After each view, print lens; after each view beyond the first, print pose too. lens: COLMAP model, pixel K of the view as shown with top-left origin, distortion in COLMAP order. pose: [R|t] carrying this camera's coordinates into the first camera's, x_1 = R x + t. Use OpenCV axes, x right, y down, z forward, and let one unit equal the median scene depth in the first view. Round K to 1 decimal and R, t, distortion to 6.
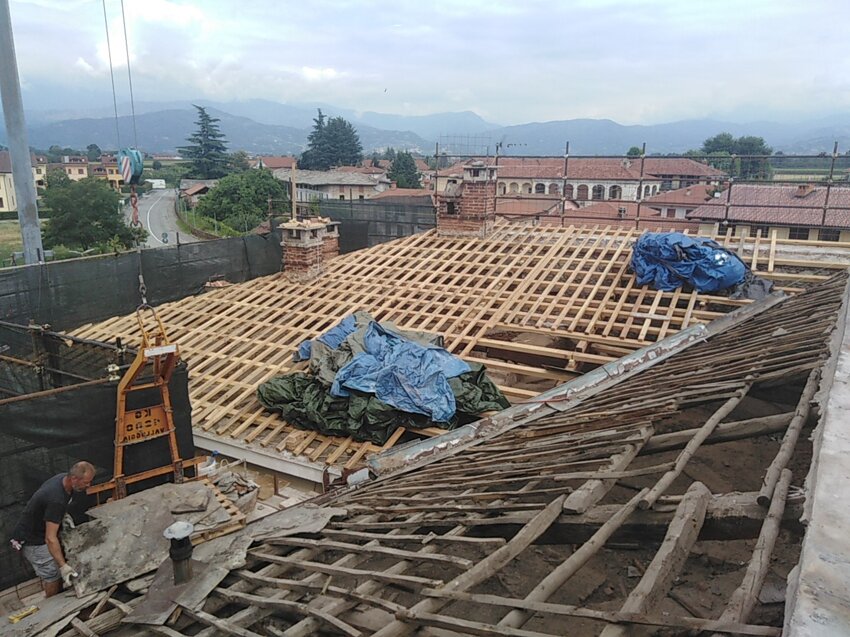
lens RADIAL K [[631.6, 0, 425.0], [0, 631.6, 318.5], [0, 0, 1]] dist [0.023977, -0.005724]
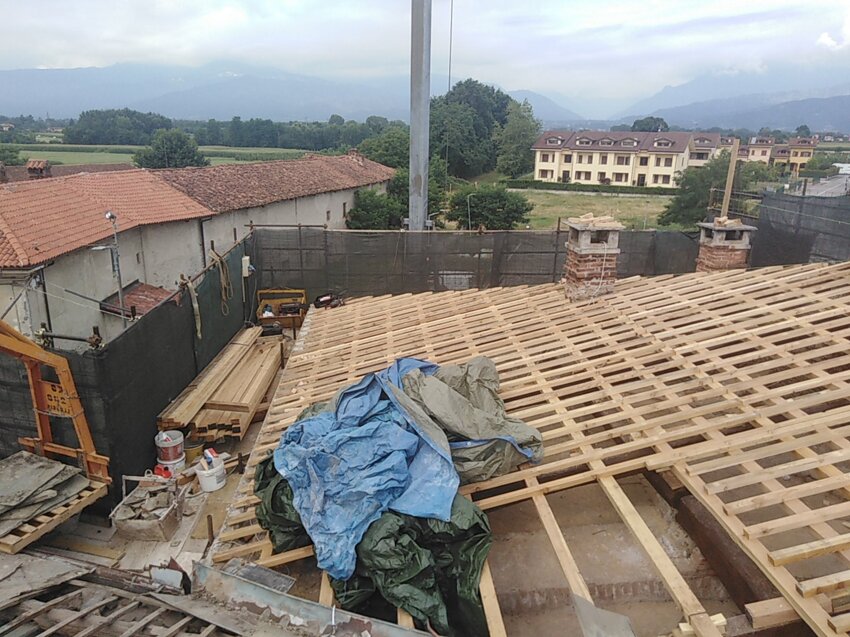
lens RADIAL K [[631.6, 0, 425.0], [0, 631.6, 318.5], [0, 0, 1]] dist [0.023977, -0.005724]
pose [[0.544953, 0.239368, -0.803573, 0.063129], [-0.218061, 0.965866, 0.139831, -0.021274], [0.809615, 0.099027, 0.578548, 0.093401]]
